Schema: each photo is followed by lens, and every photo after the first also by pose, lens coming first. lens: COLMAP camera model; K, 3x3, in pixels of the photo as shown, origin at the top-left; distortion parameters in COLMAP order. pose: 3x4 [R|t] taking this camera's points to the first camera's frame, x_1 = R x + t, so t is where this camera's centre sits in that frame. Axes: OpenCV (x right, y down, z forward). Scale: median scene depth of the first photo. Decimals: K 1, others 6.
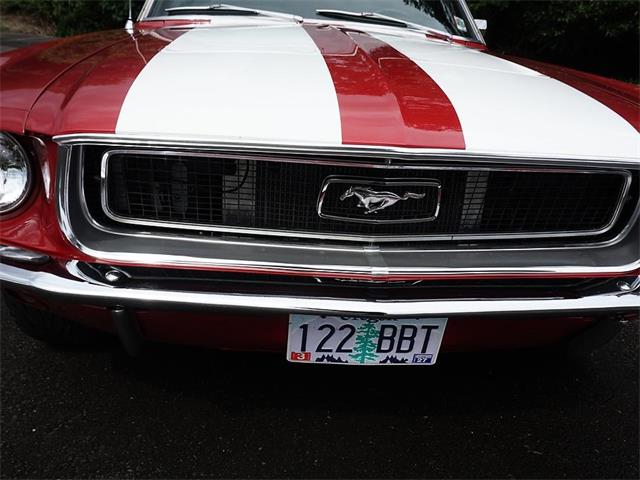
lens RADIAL K [[574.1, 0, 320.0], [0, 574.1, 240.0], [0, 0, 1]] dist [-0.022512, 0.011242]
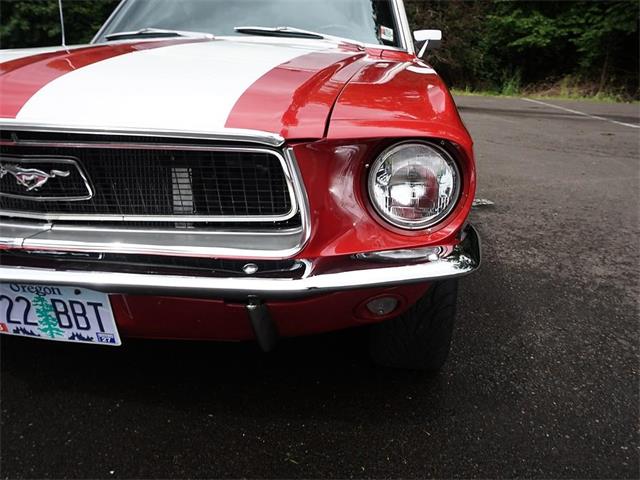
lens RADIAL K [[574.1, 0, 320.0], [0, 574.1, 240.0], [0, 0, 1]] dist [-0.022512, 0.011242]
pose [[0.970911, 0.026317, -0.237991, 0.808119], [-0.041449, 0.997409, -0.058803, 0.079828], [0.235826, 0.066957, 0.969486, 0.096419]]
